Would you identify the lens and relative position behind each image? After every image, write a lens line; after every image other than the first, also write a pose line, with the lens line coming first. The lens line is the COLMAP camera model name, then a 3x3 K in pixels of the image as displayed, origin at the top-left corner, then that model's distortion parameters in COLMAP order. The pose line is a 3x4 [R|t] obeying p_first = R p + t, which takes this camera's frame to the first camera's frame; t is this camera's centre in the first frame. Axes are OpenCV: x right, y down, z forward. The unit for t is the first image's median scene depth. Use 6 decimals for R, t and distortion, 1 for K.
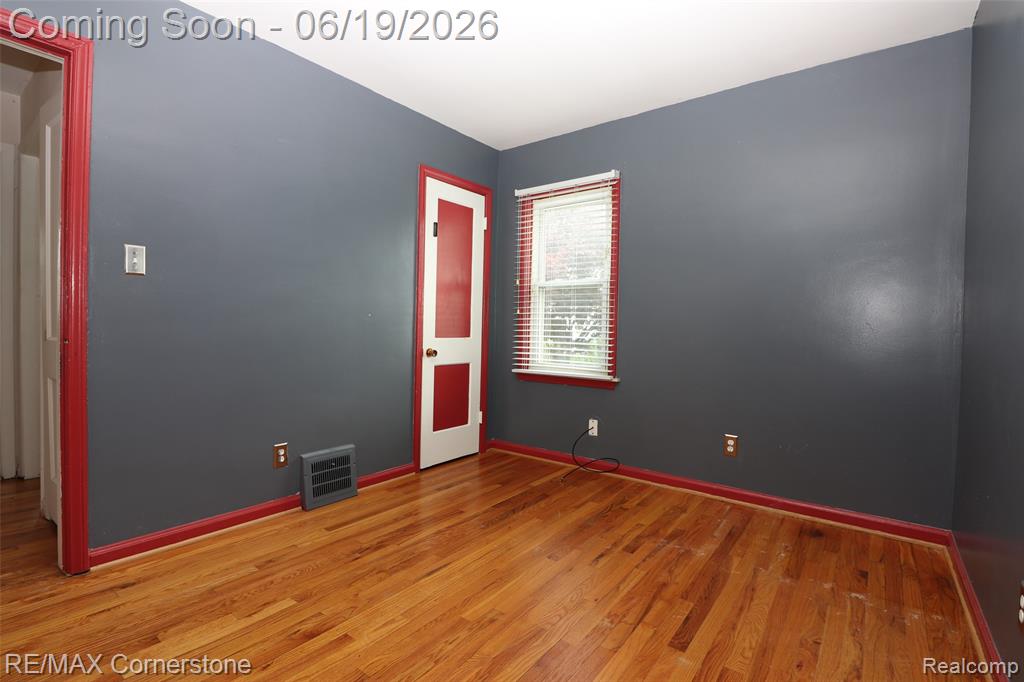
lens RADIAL K [[478.7, 0, 512.0], [0, 478.7, 341.0], [0, 0, 1]] dist [0.000586, -0.013271]
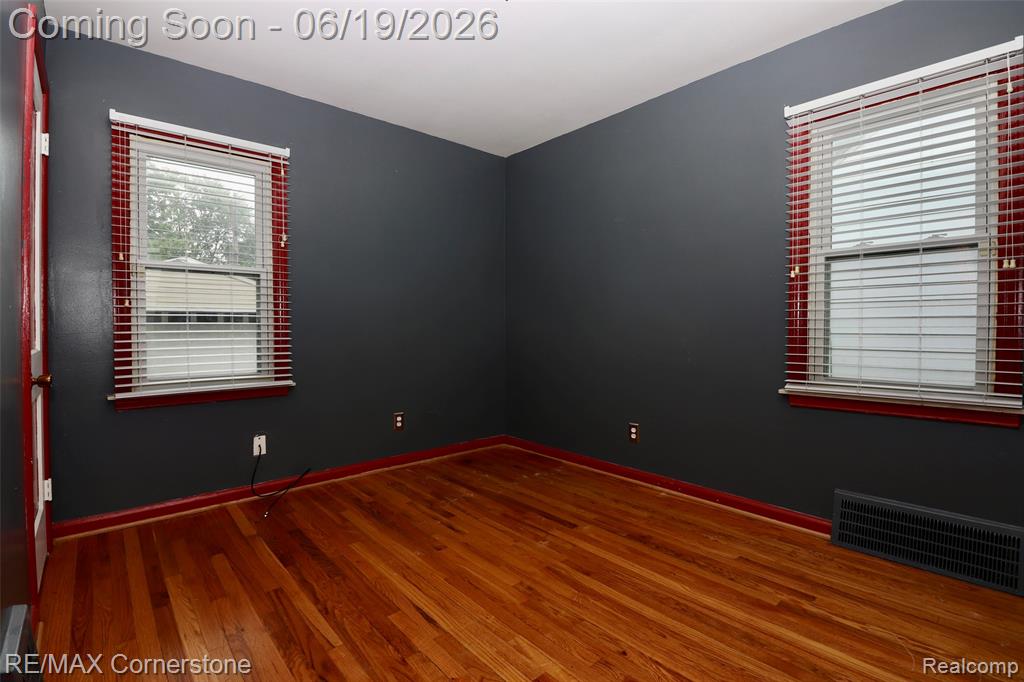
lens RADIAL K [[478.7, 0, 512.0], [0, 478.7, 341.0], [0, 0, 1]] dist [0.000586, -0.013271]
pose [[0.186614, -0.049822, 0.981169, -0.782259], [0.032864, 0.998471, 0.044450, -0.034393], [-0.981883, 0.023950, 0.187966, 0.565383]]
